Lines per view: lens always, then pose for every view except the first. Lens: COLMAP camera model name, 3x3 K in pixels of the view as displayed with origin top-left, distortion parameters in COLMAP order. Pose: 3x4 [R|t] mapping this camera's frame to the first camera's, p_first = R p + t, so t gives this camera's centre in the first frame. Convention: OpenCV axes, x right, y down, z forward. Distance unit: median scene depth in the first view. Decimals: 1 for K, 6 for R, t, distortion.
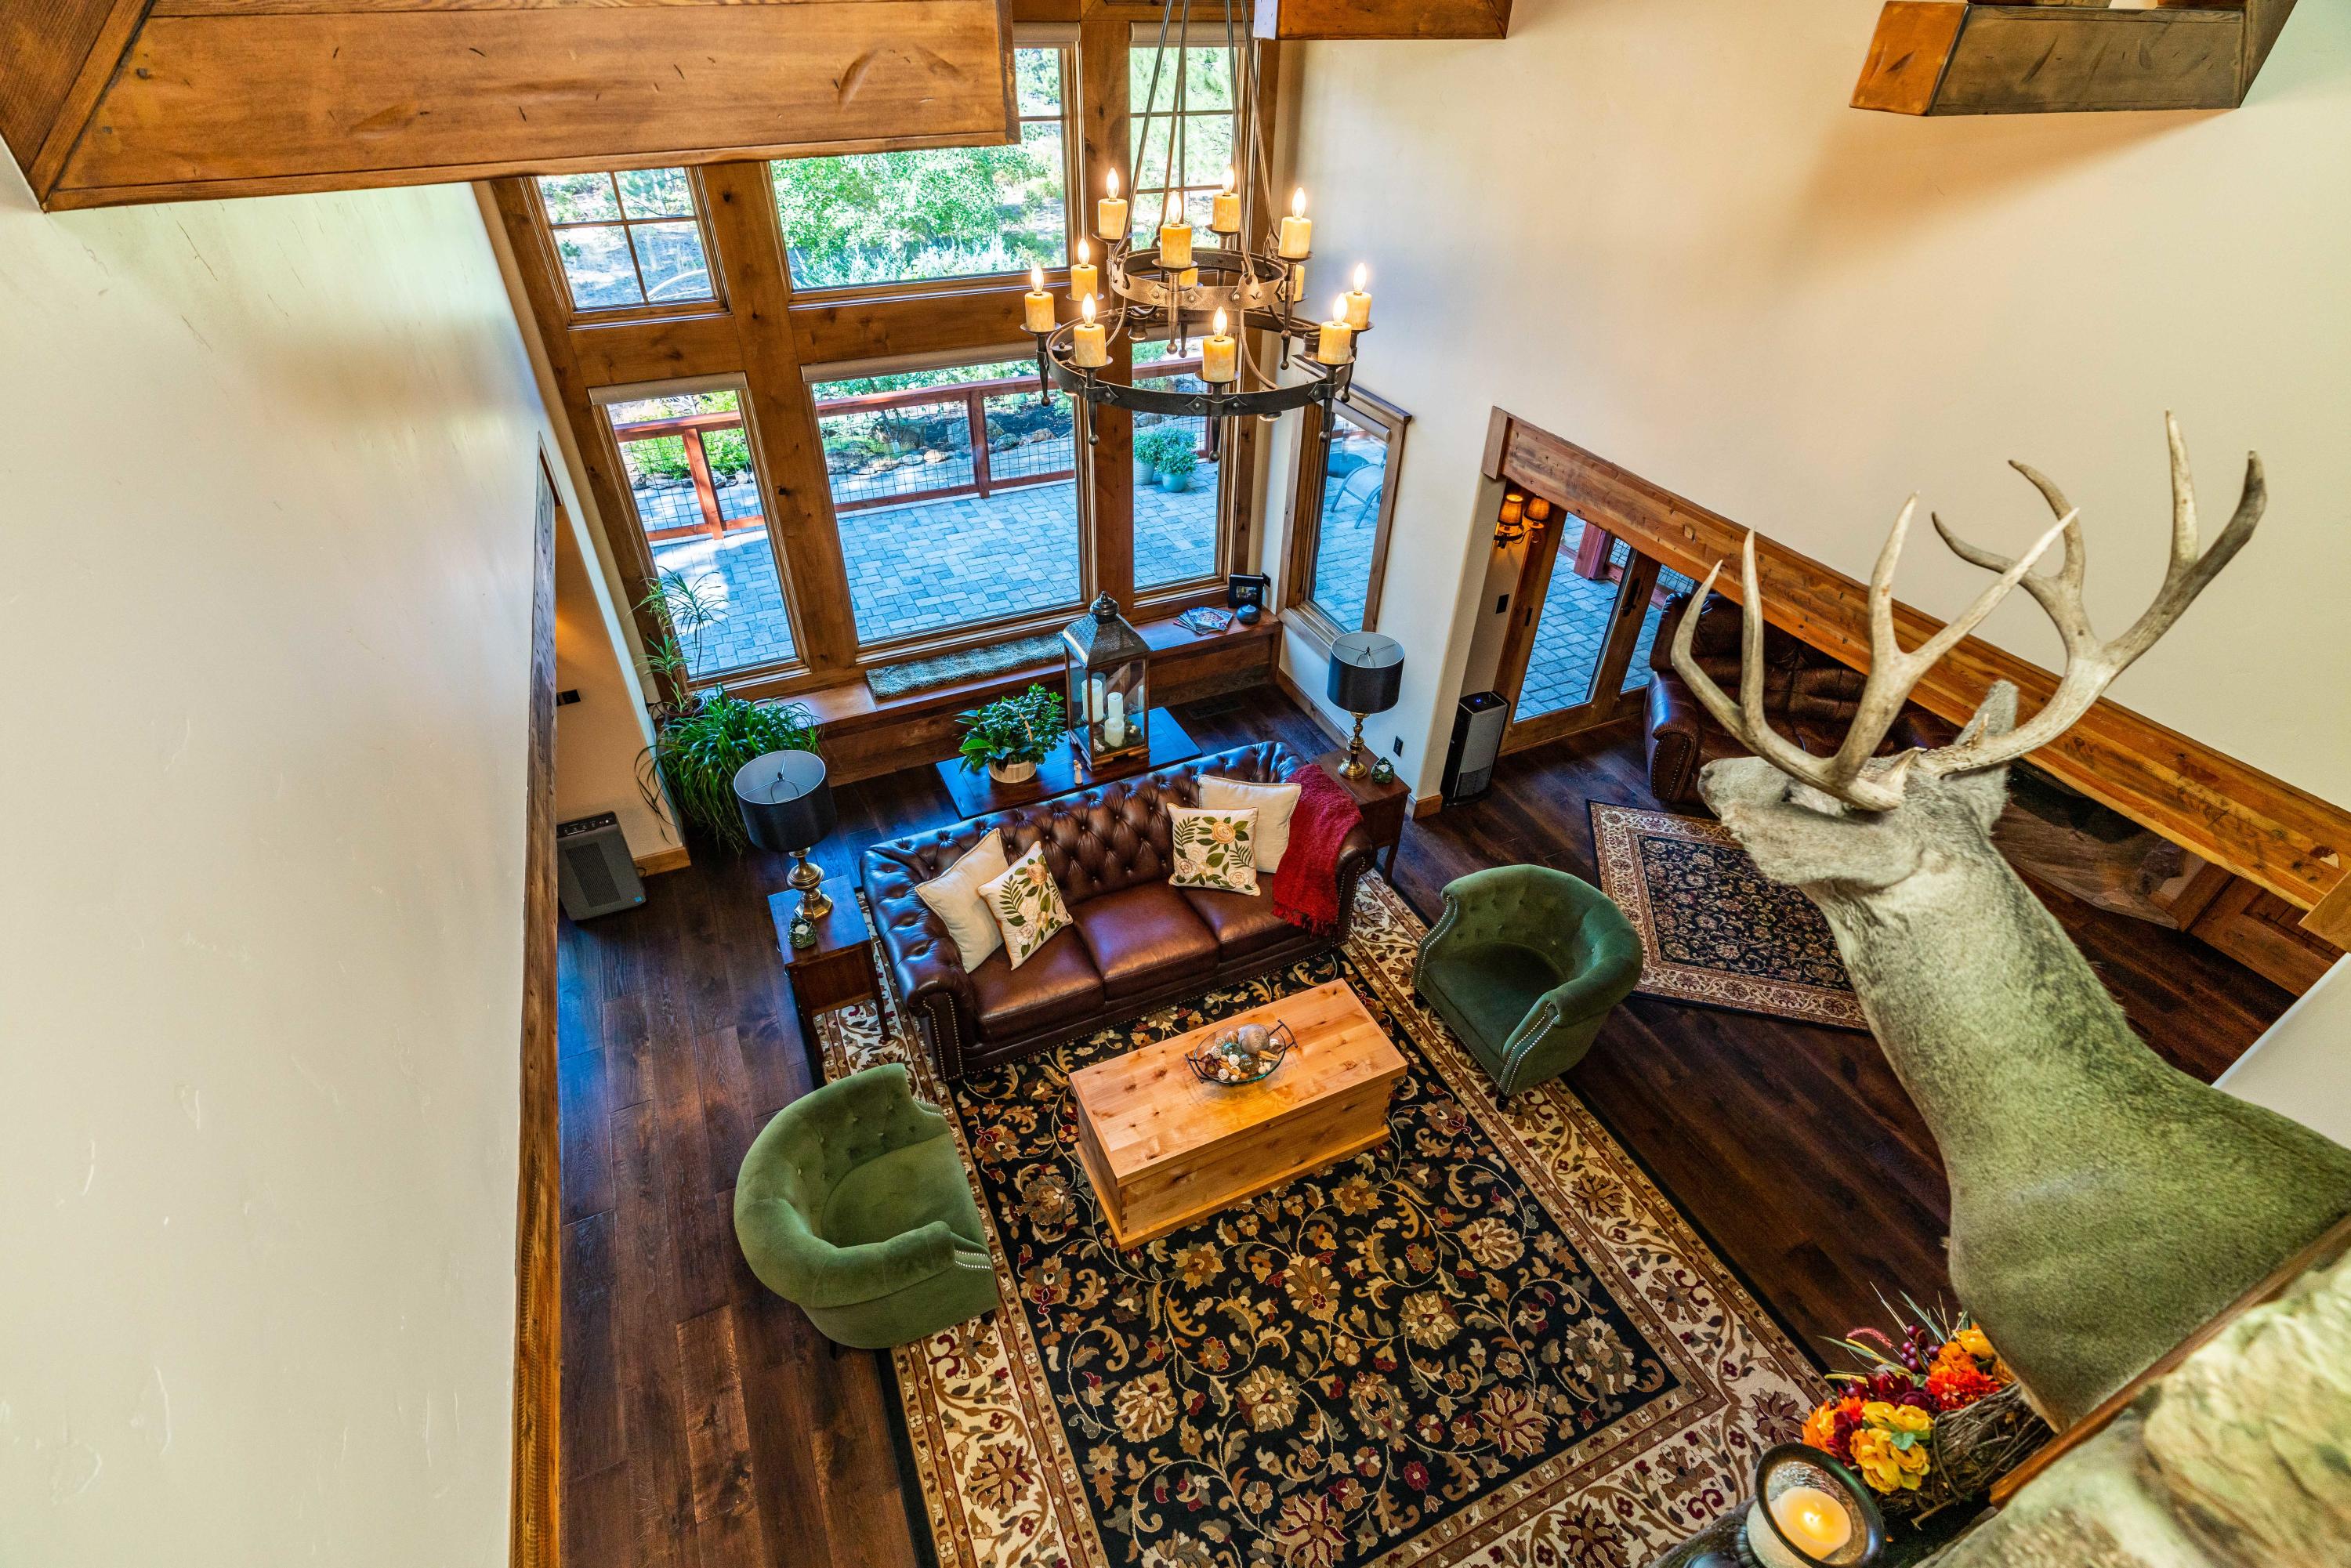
lens RADIAL K [[1059.3, 0, 1173.6], [0, 1059.3, 807.1], [0, 0, 1]] dist [-0.012156, 0.006249]
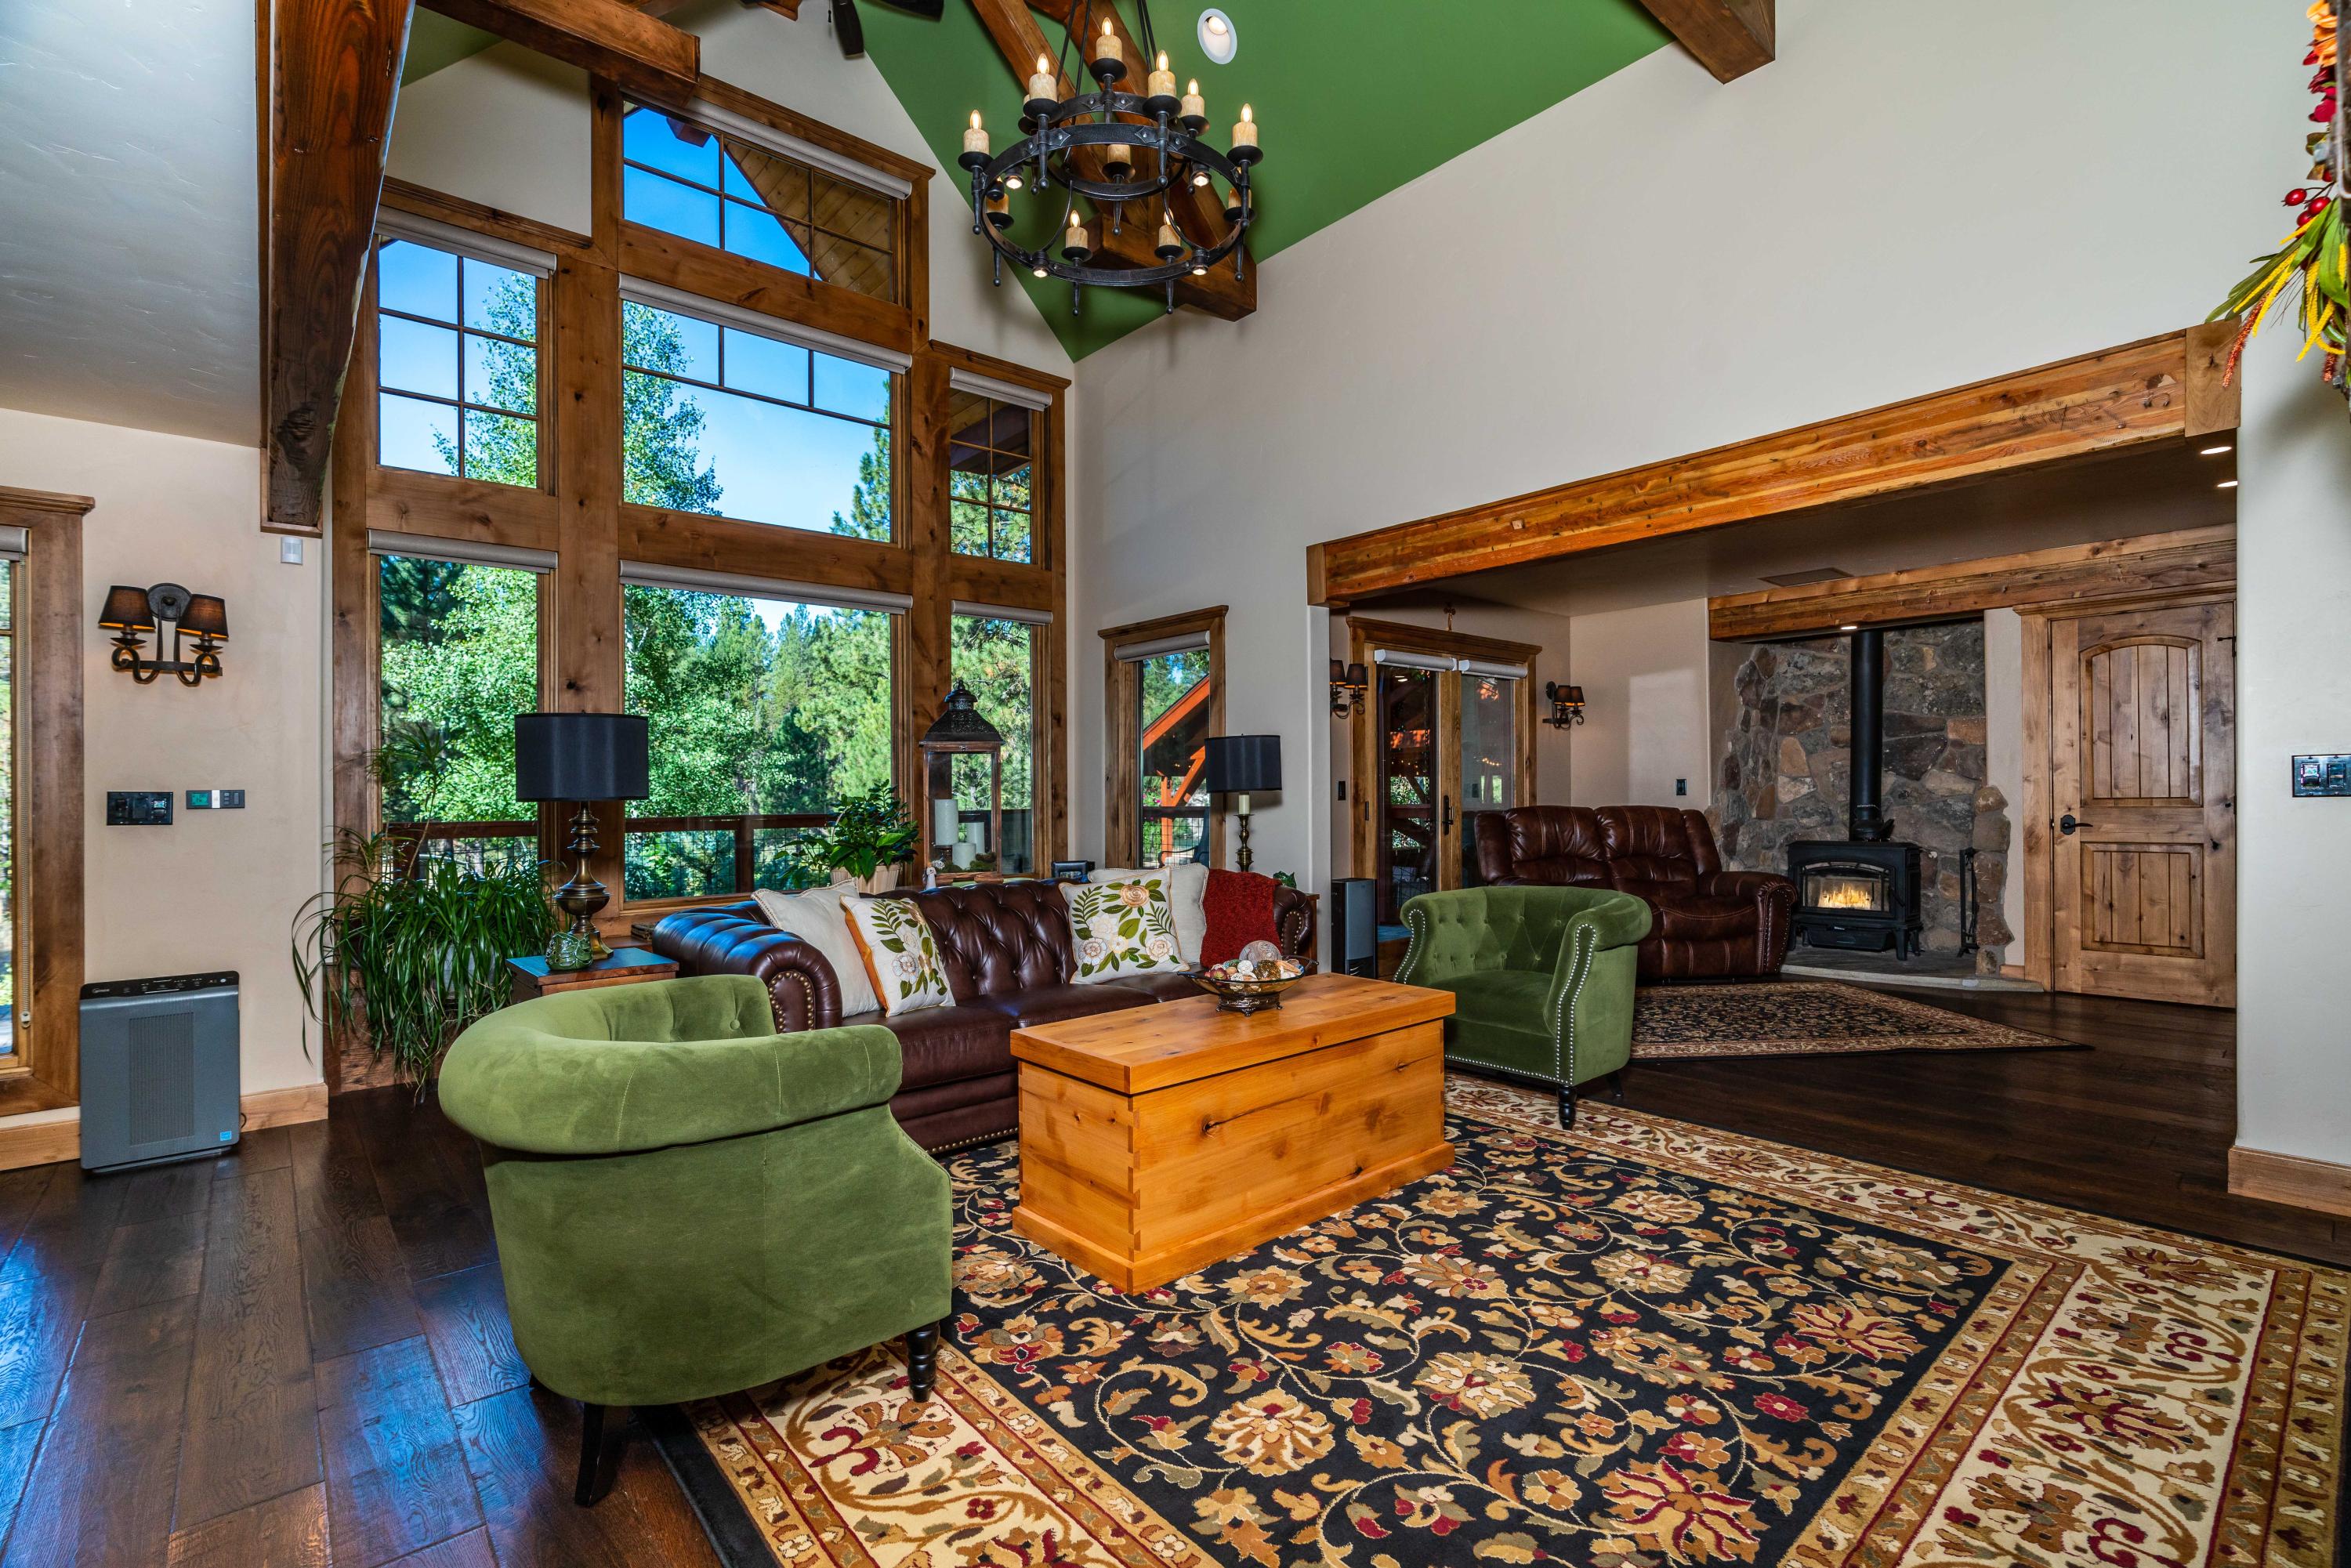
lens RADIAL K [[1059.3, 0, 1177.9], [0, 1059.3, 774.6], [0, 0, 1]] dist [-0.012156, 0.006249]
pose [[0.959323, -0.016141, 0.281849, -0.194738], [0.188005, 0.781302, -0.595165, 0.576069], [-0.210603, 0.623944, 0.752556, 0.402638]]
